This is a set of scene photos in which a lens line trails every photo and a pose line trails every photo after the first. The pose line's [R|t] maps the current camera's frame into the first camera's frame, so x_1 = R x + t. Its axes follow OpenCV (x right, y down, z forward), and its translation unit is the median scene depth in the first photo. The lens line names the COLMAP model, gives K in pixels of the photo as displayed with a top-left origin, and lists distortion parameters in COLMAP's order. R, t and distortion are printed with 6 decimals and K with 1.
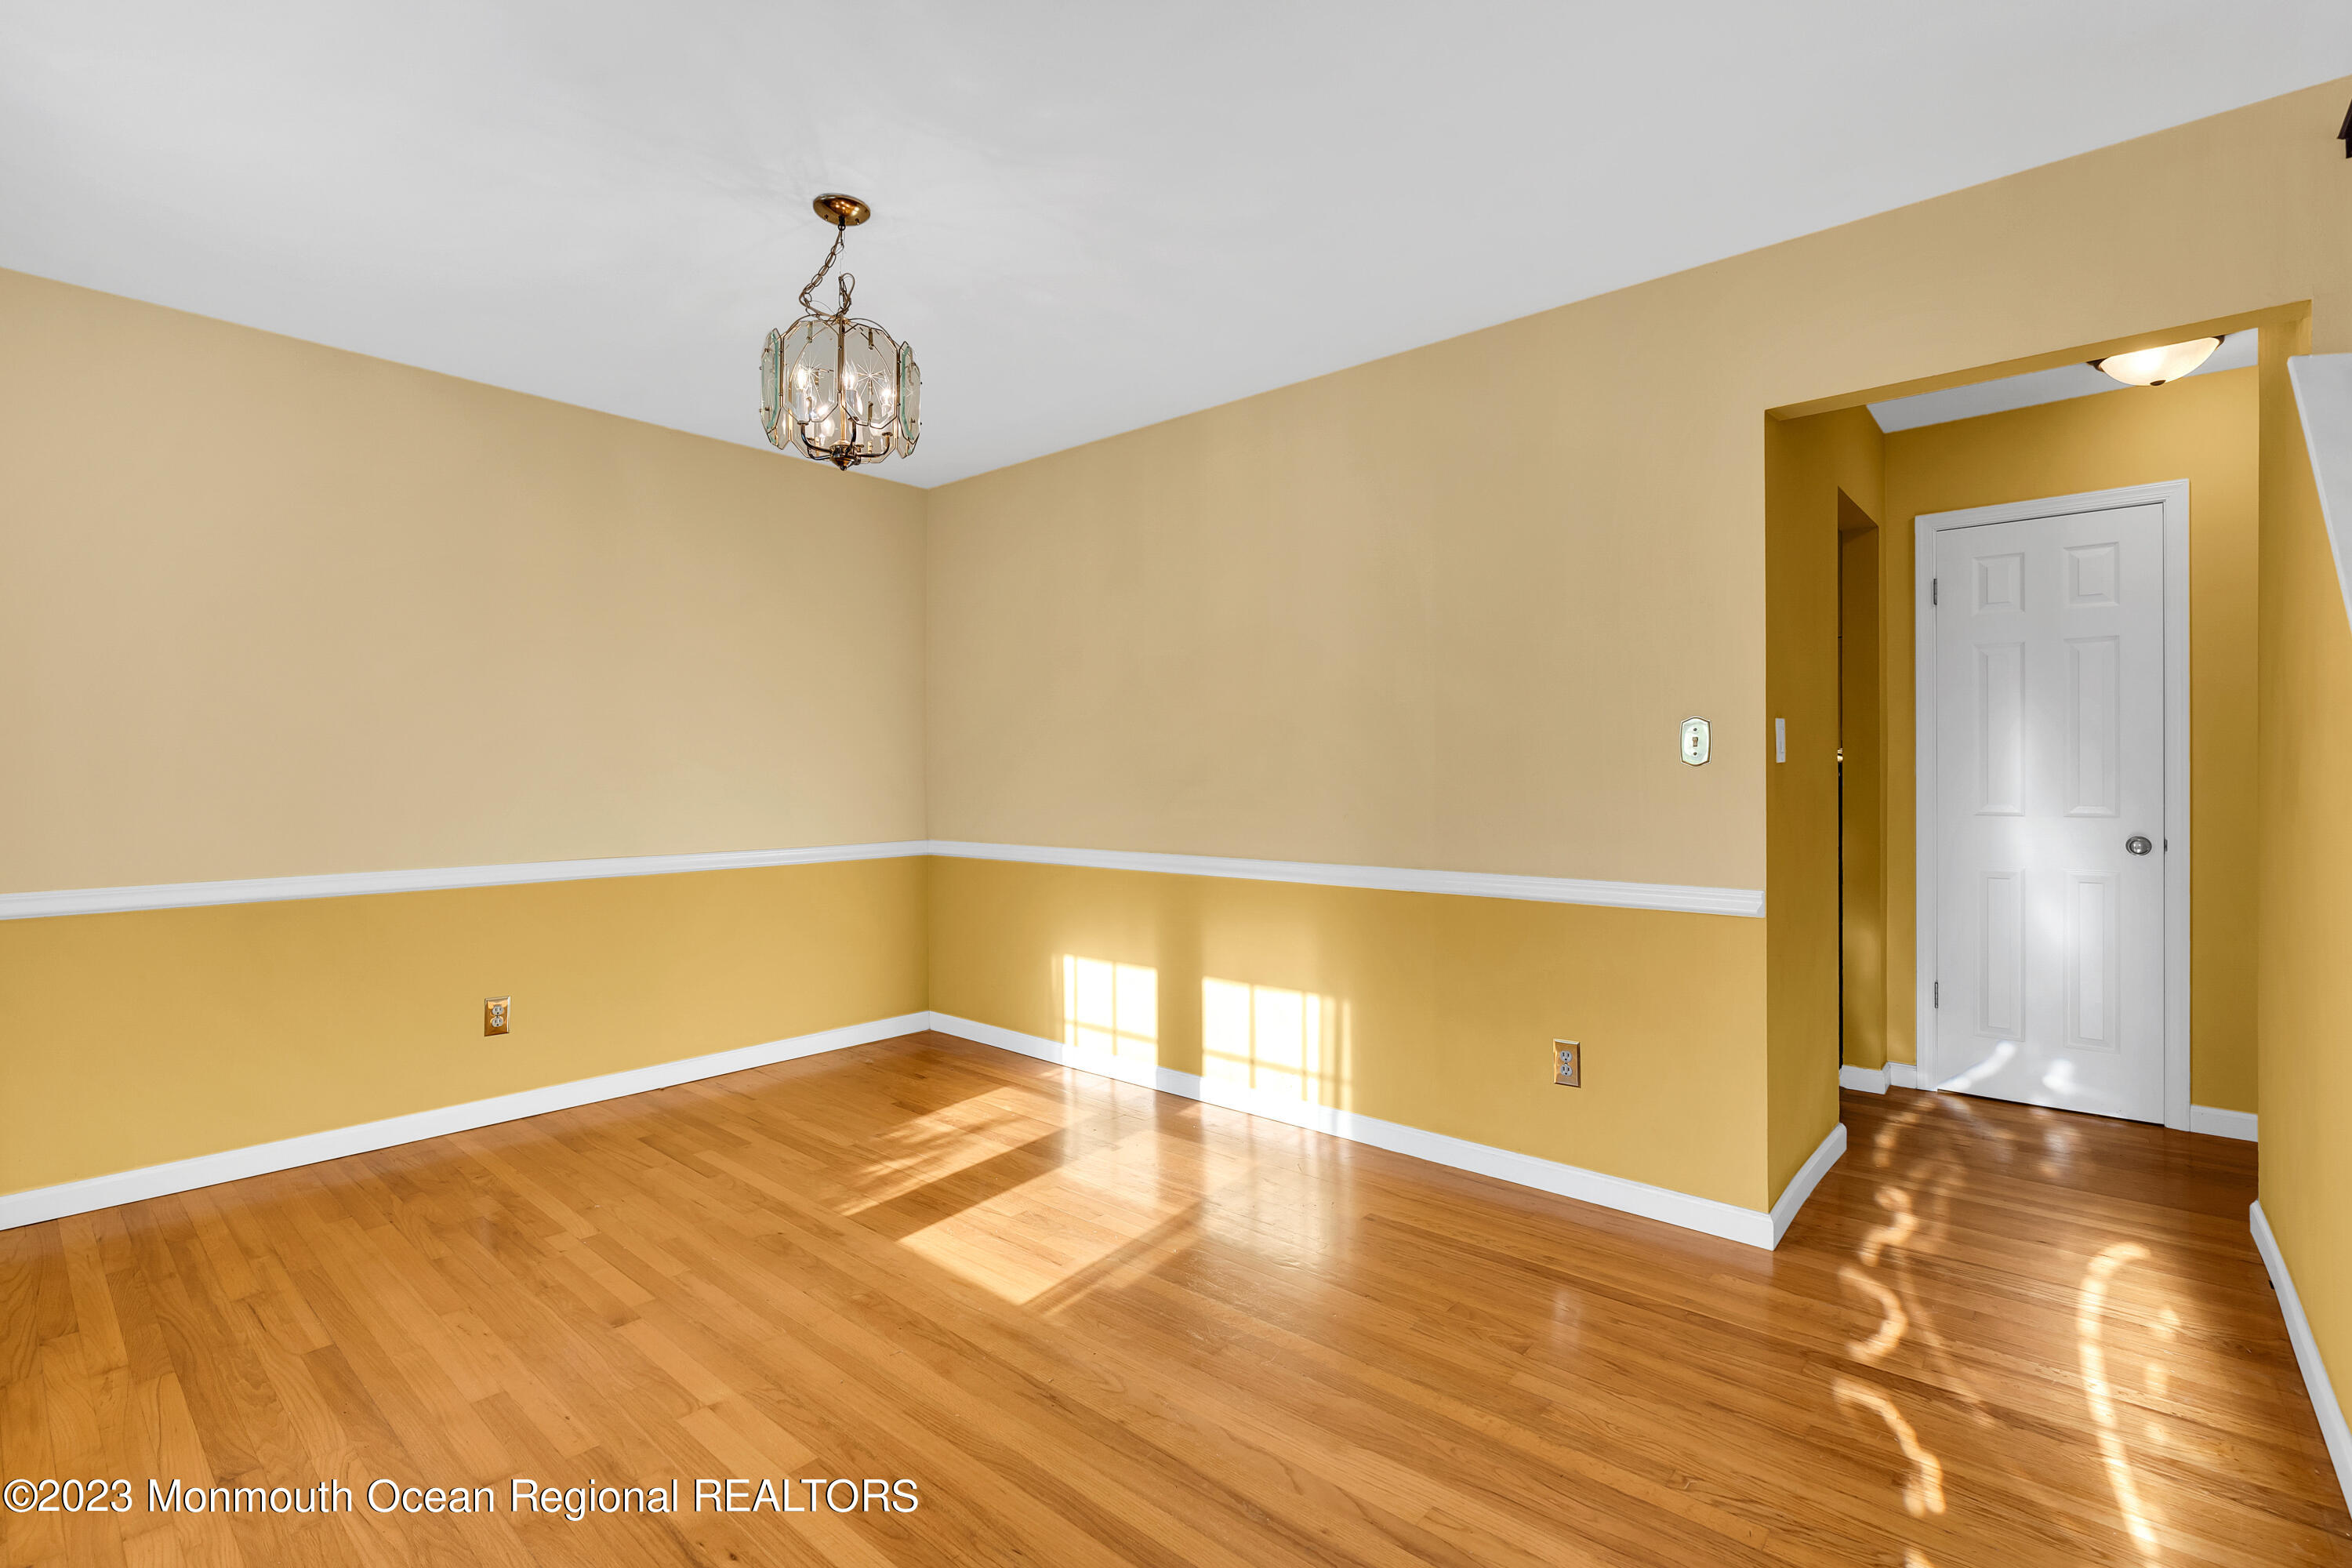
lens RADIAL K [[1056.0, 0, 1169.0], [0, 1056.0, 784.5], [0, 0, 1]] dist [-0.000608, -0.000592]
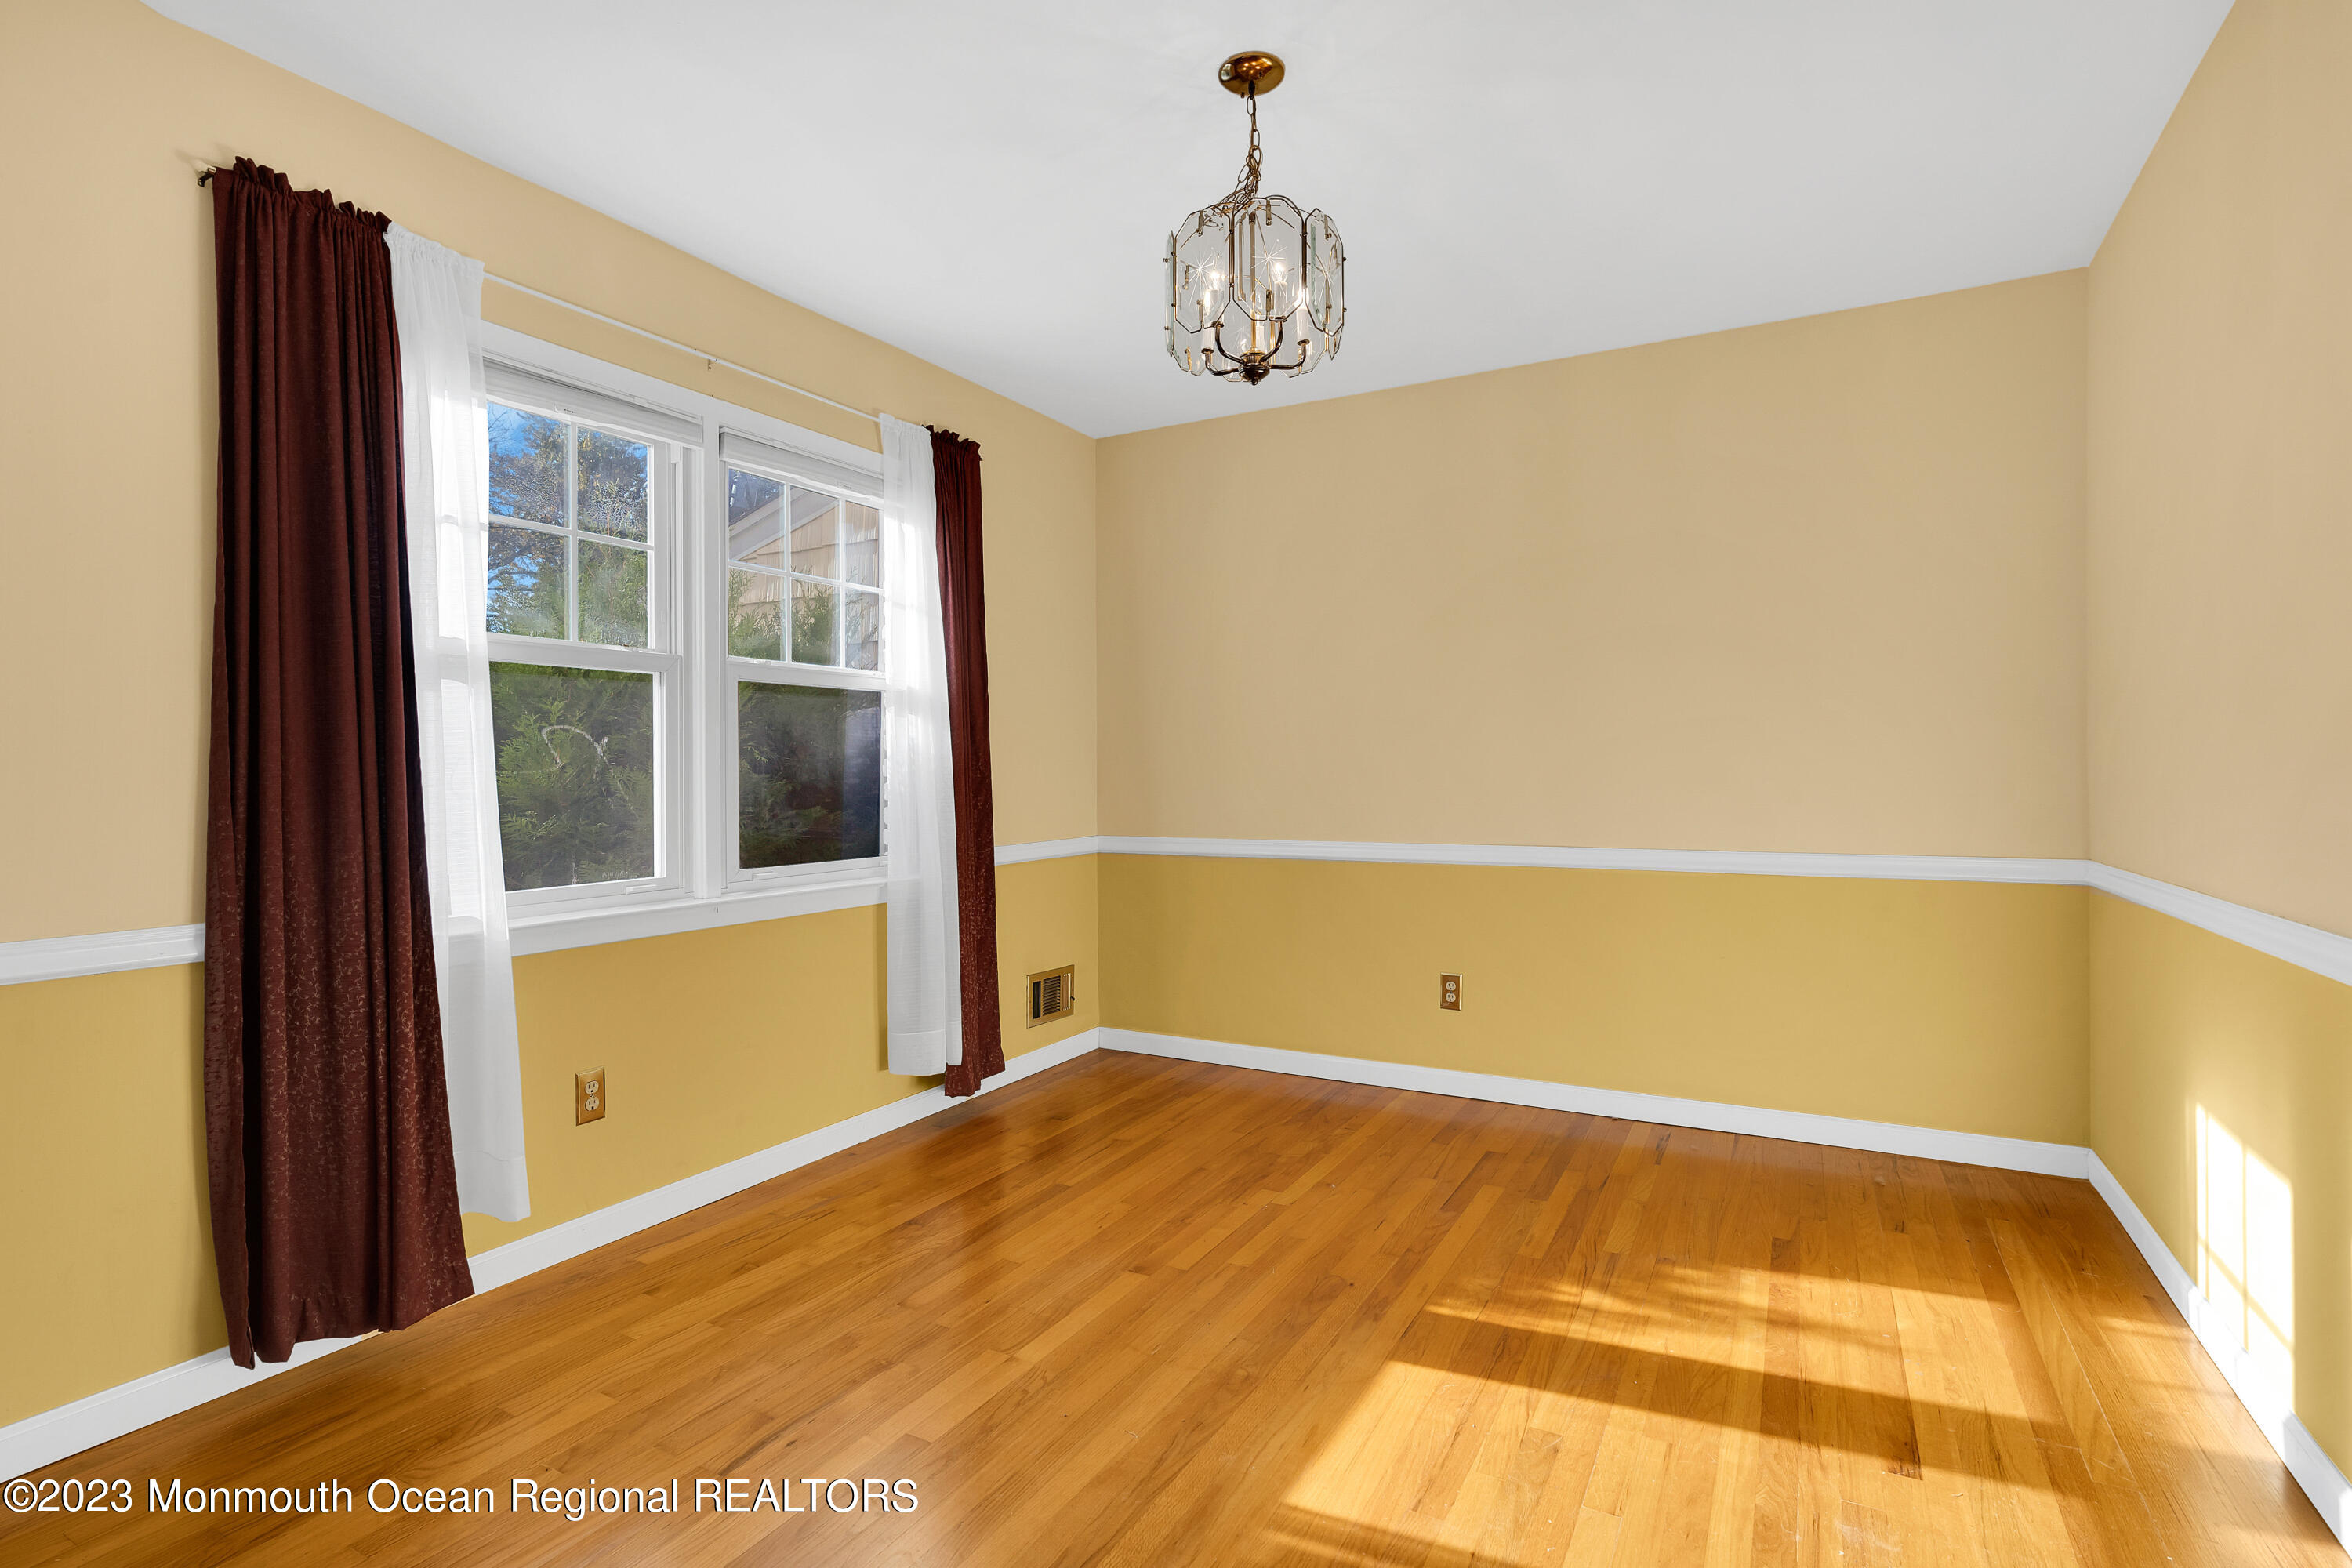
lens RADIAL K [[1122.4, 0, 1173.4], [0, 1122.4, 779.1], [0, 0, 1]] dist [-0.000586, -0.000888]
pose [[0.197536, 0.002512, -0.980292, 0.450448], [0.005051, 0.999981, 0.003580, 0.009570], [0.980283, -0.005659, 0.197519, 0.619768]]
